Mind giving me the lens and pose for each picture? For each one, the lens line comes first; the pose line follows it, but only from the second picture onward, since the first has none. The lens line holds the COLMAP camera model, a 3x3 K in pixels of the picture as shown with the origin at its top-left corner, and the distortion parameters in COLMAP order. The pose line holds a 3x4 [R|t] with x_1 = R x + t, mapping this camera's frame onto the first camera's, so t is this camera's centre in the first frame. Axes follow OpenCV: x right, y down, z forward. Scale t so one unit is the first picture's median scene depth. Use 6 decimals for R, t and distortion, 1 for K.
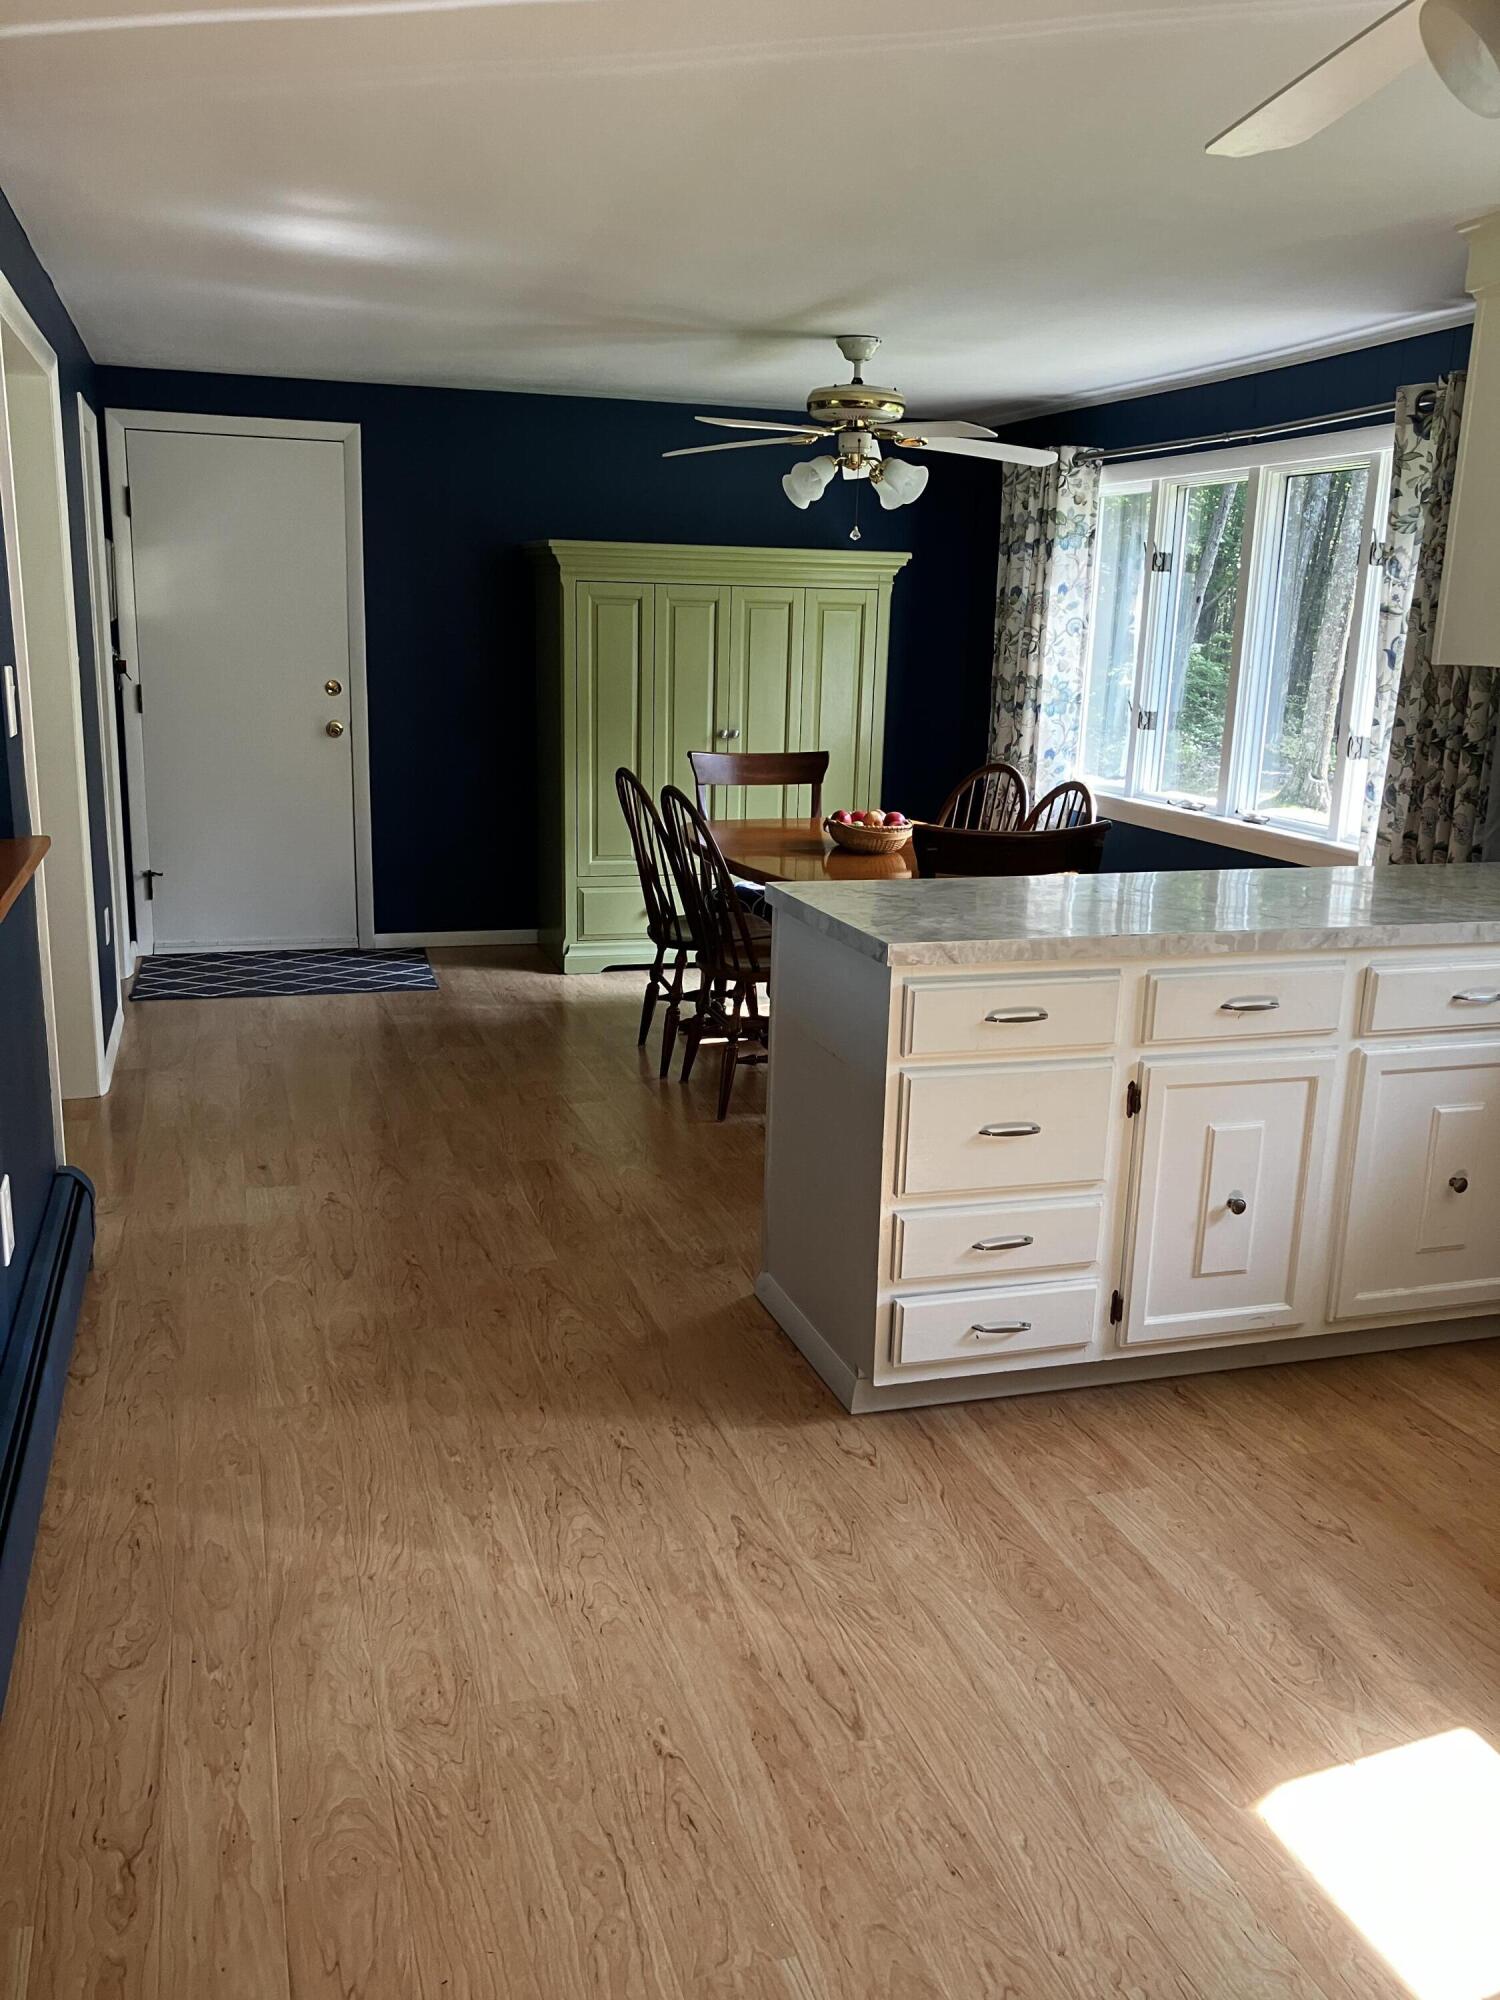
lens RADIAL K [[1635.8, 0, 712.6], [0, 1635.8, 1023.9], [0, 0, 1]] dist [0.017982, -0.025950]
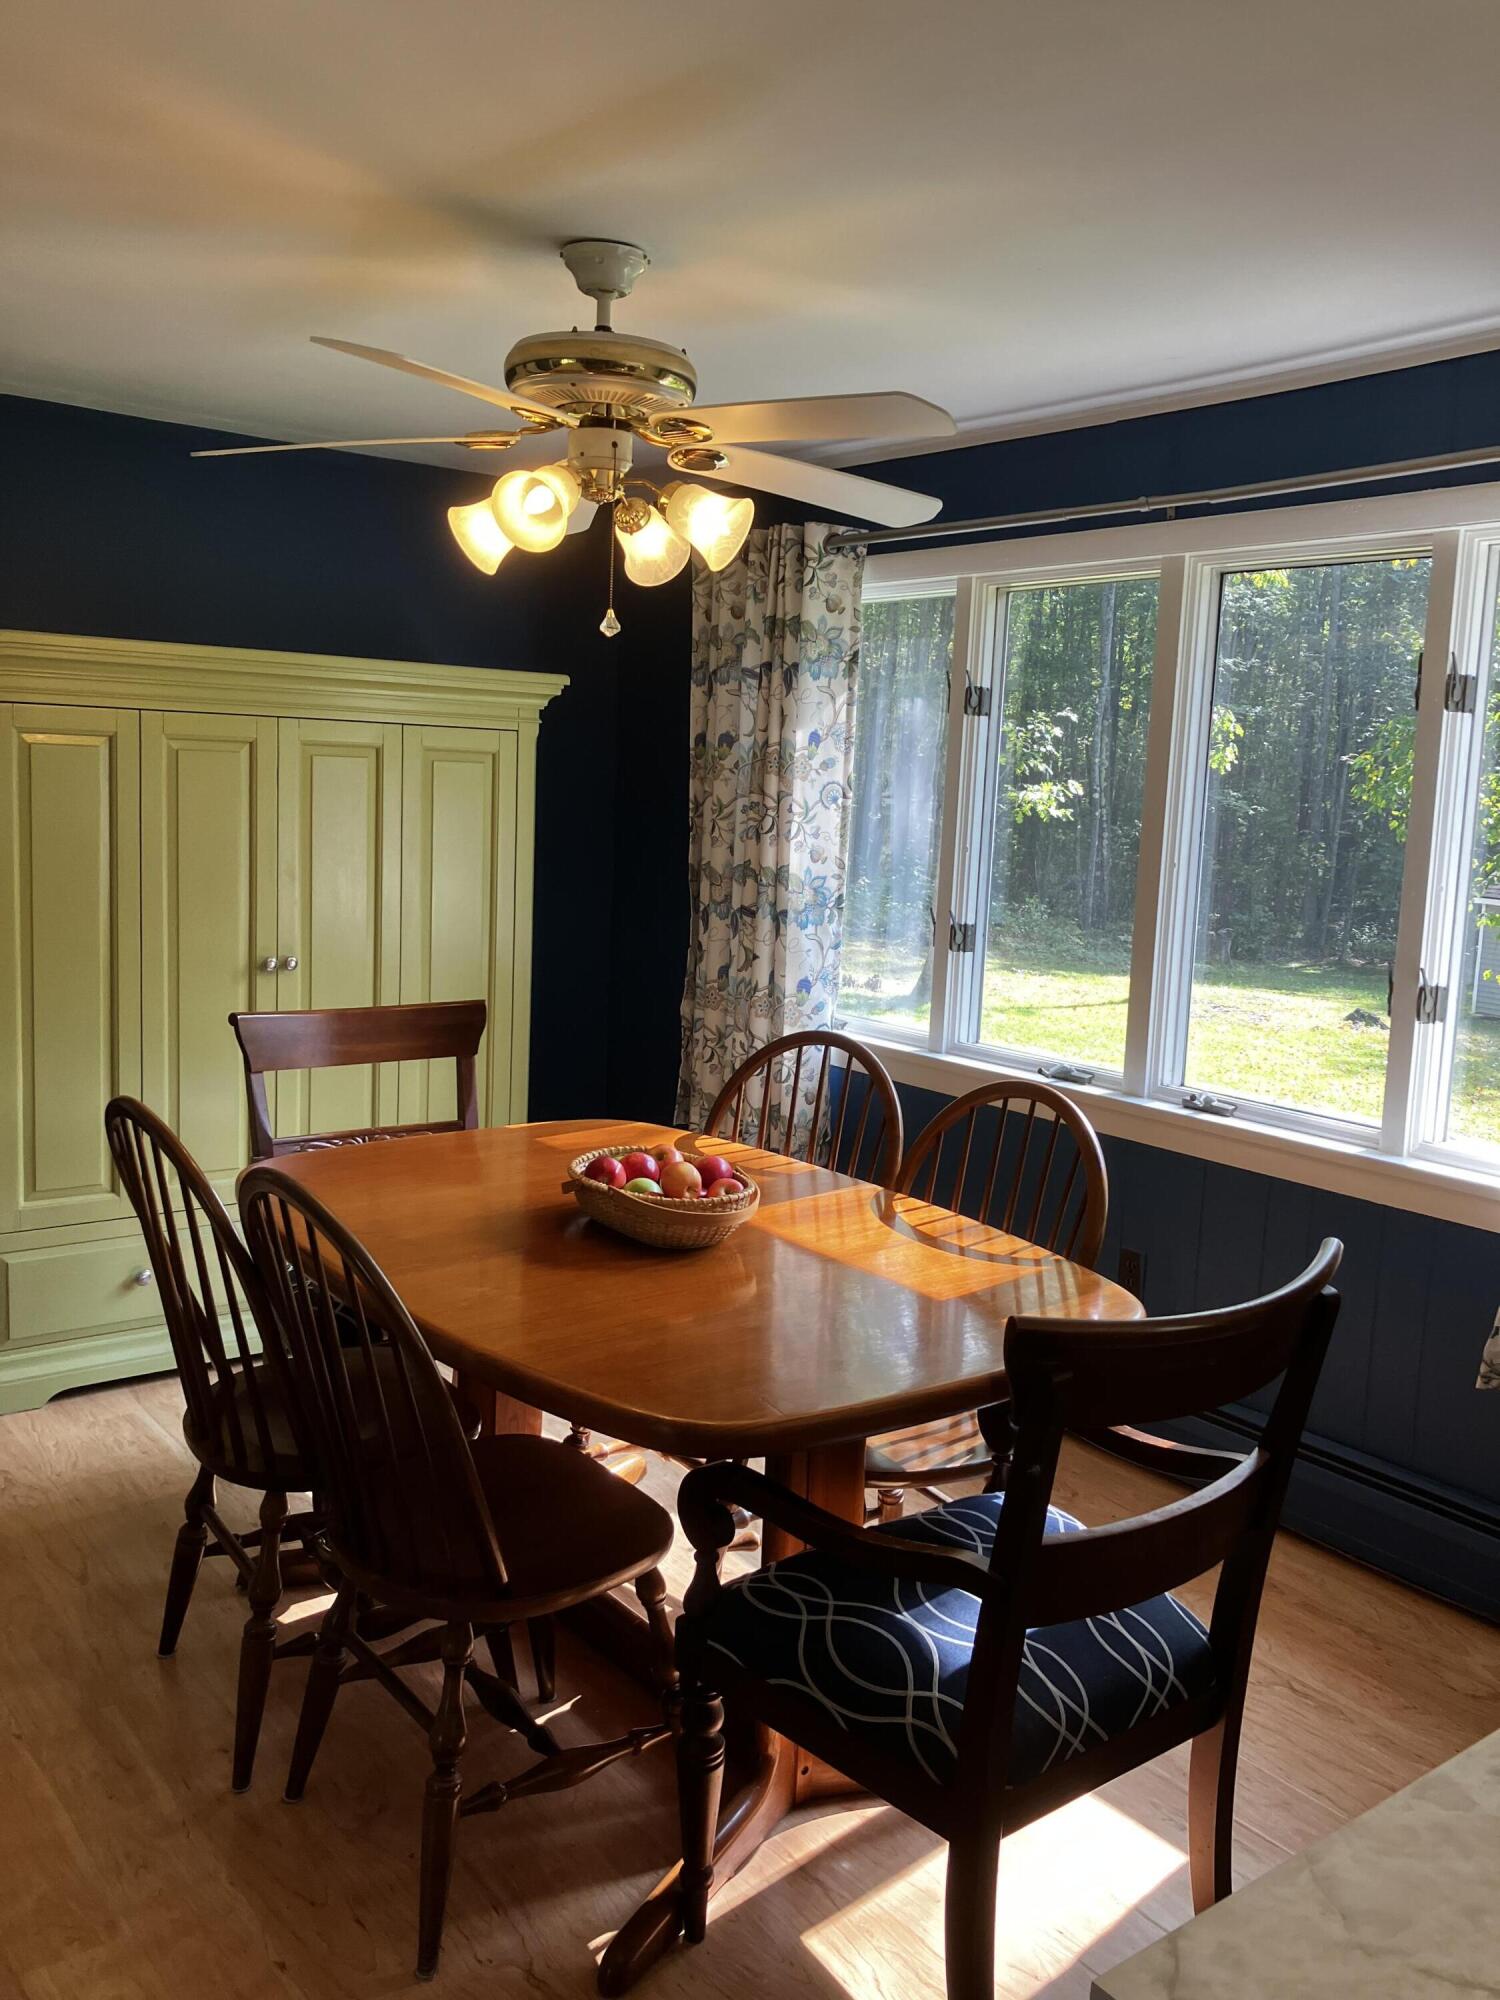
lens RADIAL K [[1635.8, 0, 752.0], [0, 1635.8, 982.1], [0, 0, 1]] dist [0.017982, -0.025950]
pose [[0.933774, -0.031506, 0.356474, -0.066160], [0.070349, 0.992841, -0.096526, -0.161416], [-0.350881, 0.115211, 0.929306, 0.621237]]
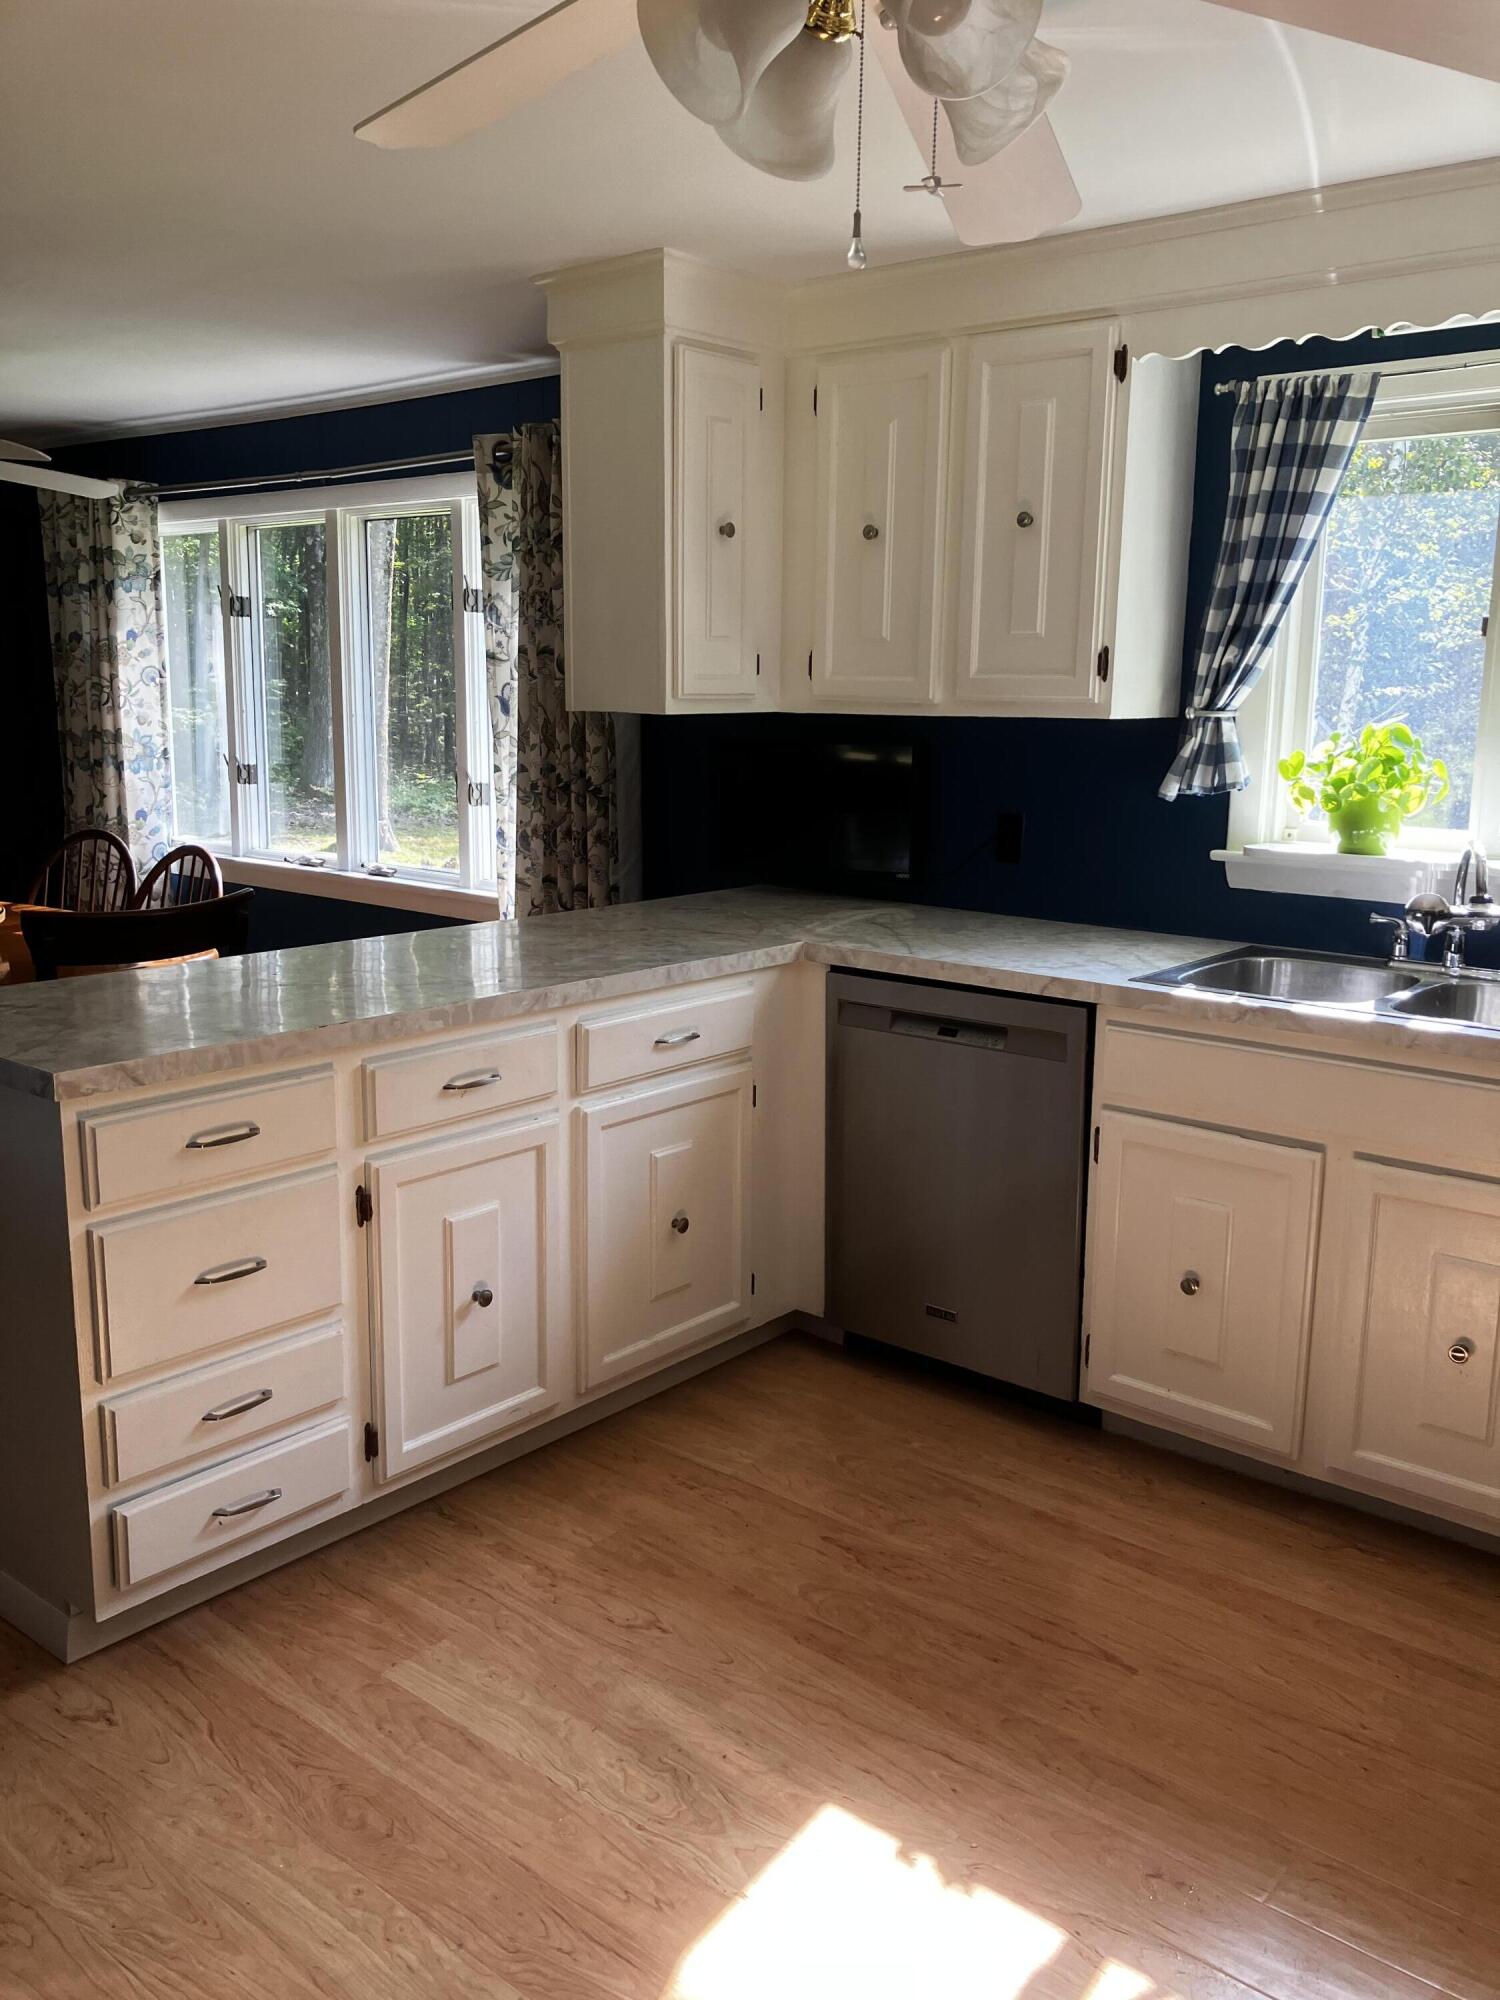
lens RADIAL K [[1635.8, 0, 755.0], [0, 1635.8, 1000.0], [0, 0, 1]] dist [0.017982, -0.025950]
pose [[0.831216, -0.117151, 0.543467, -0.024758], [0.139847, 0.990173, -0.000447, -0.024543], [-0.538074, 0.076373, 0.839431, 0.100520]]
